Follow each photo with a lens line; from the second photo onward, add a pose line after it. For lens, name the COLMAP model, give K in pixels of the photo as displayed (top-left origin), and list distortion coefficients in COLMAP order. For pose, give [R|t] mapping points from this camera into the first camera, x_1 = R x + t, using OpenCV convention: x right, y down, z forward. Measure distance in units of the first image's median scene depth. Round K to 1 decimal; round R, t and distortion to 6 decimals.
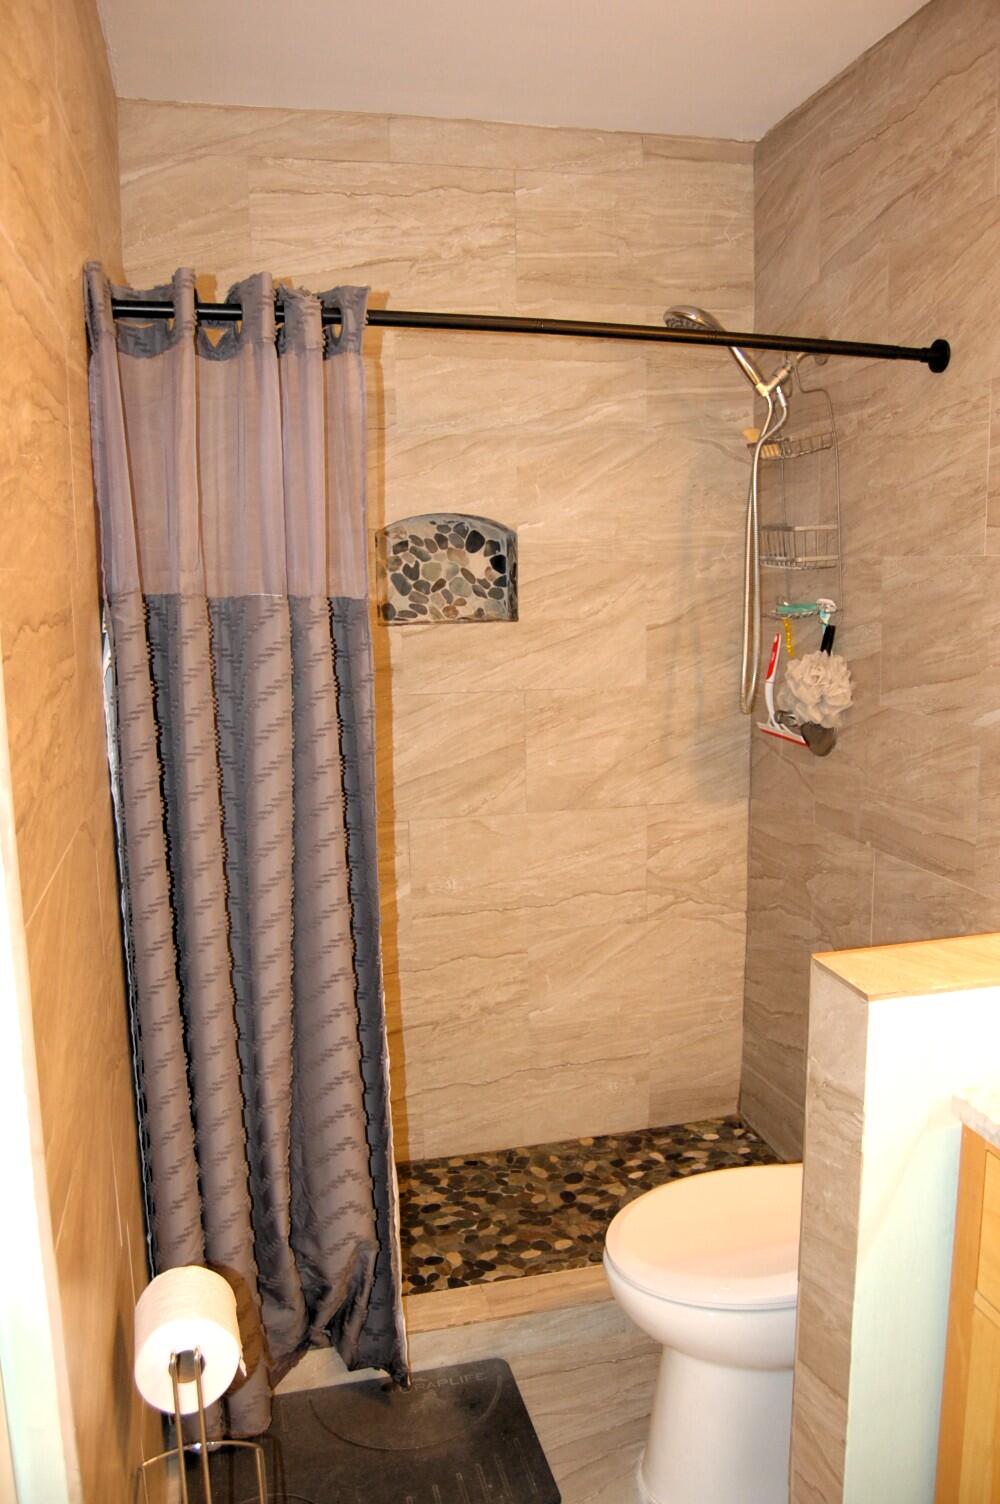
lens RADIAL K [[1176.5, 0, 500.0], [0, 1176.5, 752.0], [0, 0, 1]] dist [-0.103154, 0.047153]
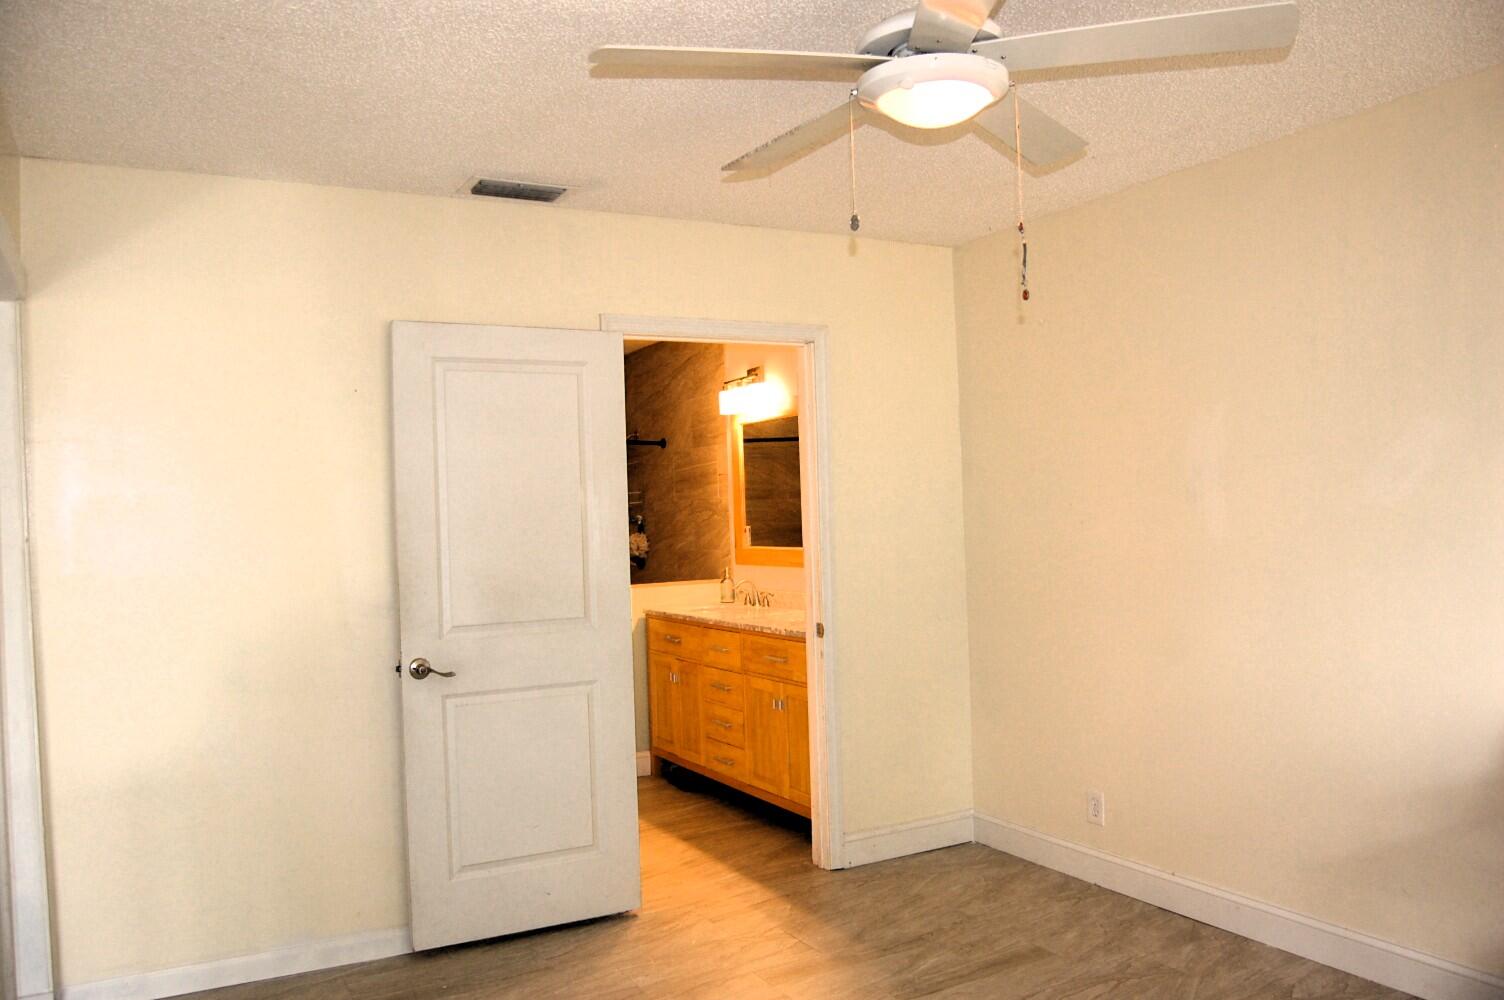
lens RADIAL K [[1176.5, 0, 752.0], [0, 1176.5, 500.0], [0, 0, 1]] dist [-0.103154, 0.047153]
pose [[0.967249, -0.009371, 0.253658, -0.202268], [0.052662, 0.984984, -0.164419, 0.327842], [-0.248308, 0.172392, 0.953218, -1.889600]]
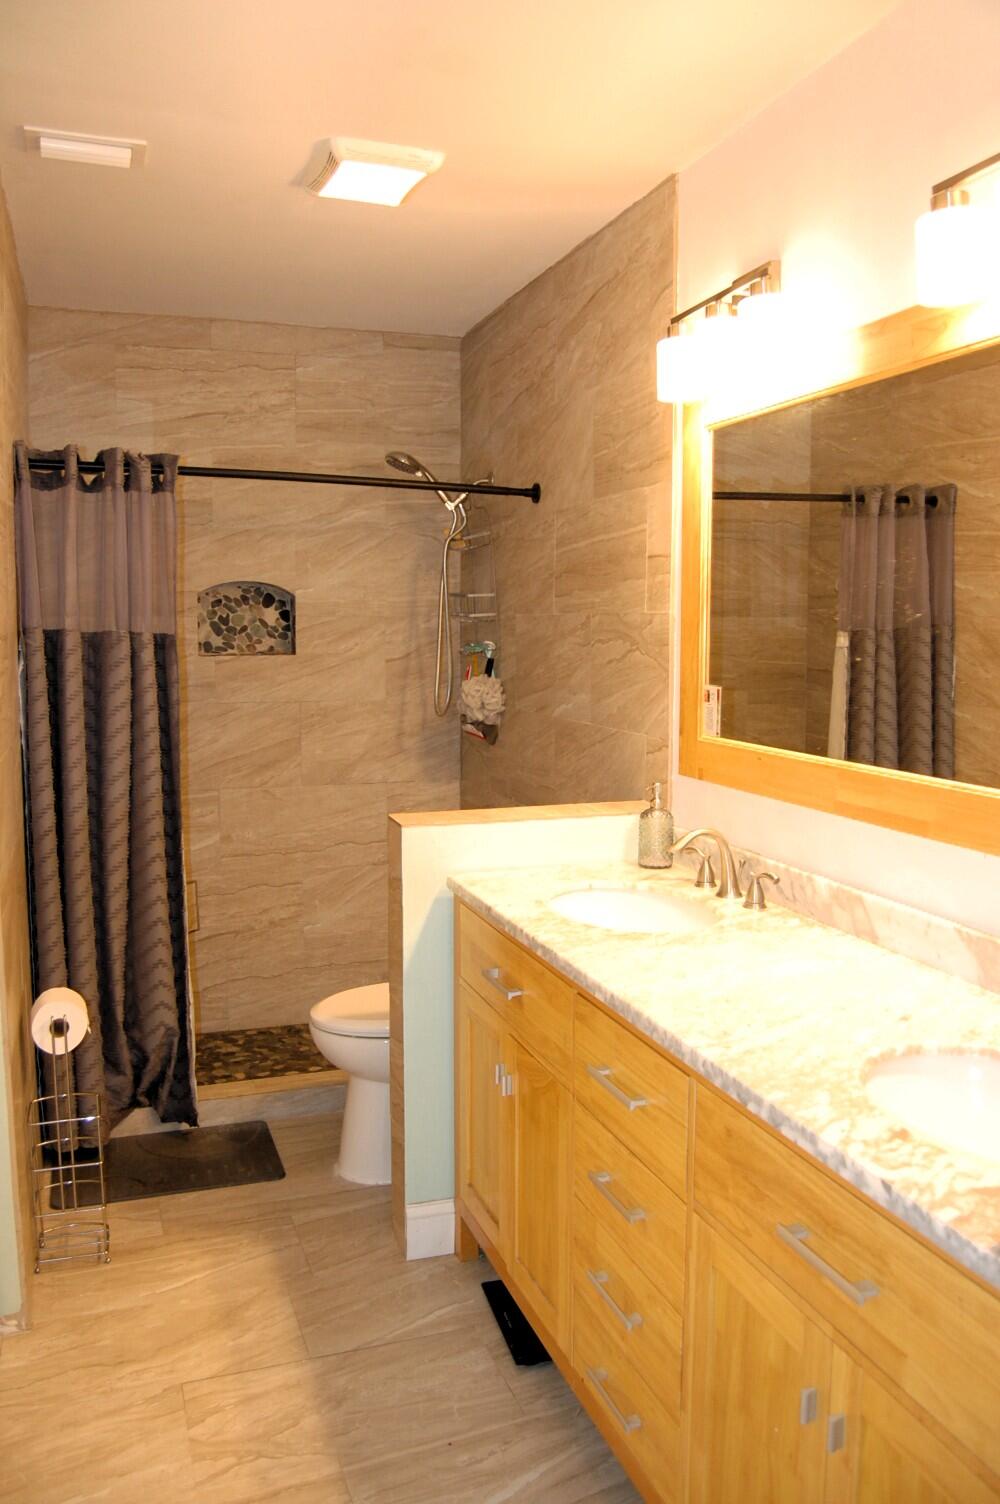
lens RADIAL K [[1176.5, 0, 500.0], [0, 1176.5, 752.0], [0, 0, 1]] dist [-0.103154, 0.047153]
pose [[0.994965, 0.009395, 0.099777, 0.131177], [-0.004779, 0.998911, -0.046409, 0.082009], [-0.100104, 0.045698, 0.993927, -0.508771]]
